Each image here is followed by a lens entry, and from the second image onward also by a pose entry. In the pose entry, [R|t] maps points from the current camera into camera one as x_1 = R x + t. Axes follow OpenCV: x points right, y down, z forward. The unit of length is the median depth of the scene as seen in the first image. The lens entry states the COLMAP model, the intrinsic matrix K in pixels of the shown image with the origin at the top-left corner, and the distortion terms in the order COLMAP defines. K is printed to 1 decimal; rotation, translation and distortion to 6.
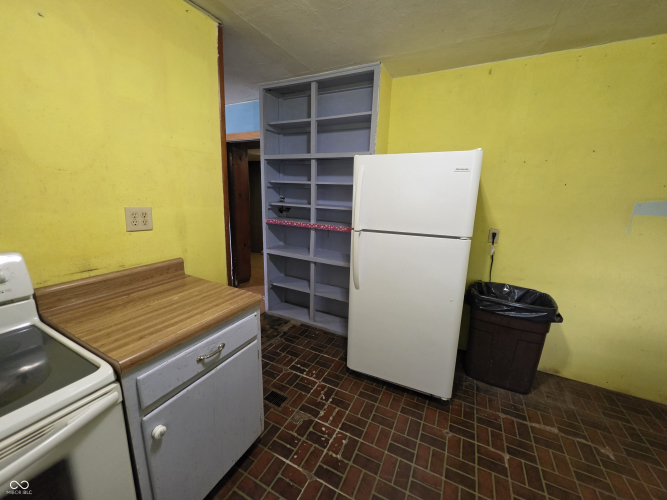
lens RADIAL K [[274.0, 0, 338.9], [0, 274.0, 246.0], [0, 0, 1]] dist [-0.001419, -0.000230]
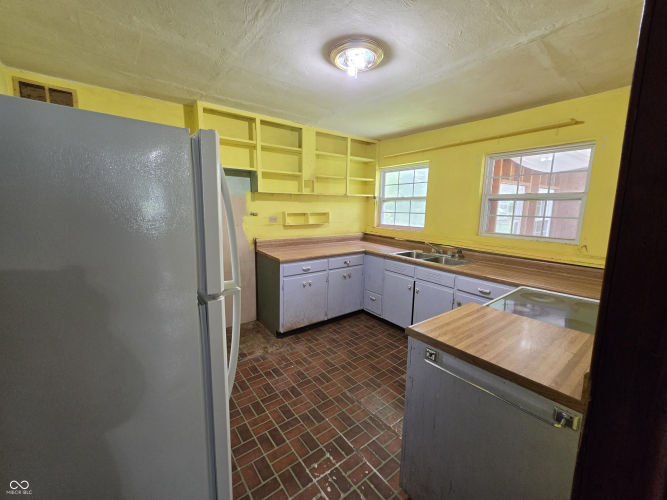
lens RADIAL K [[274.0, 0, 338.9], [0, 274.0, 246.0], [0, 0, 1]] dist [-0.001419, -0.000230]
pose [[-0.909201, -0.103501, 0.403288, -0.413180], [0.036481, 0.945081, 0.324793, -0.374239], [-0.414756, 0.310015, -0.855493, 1.762272]]
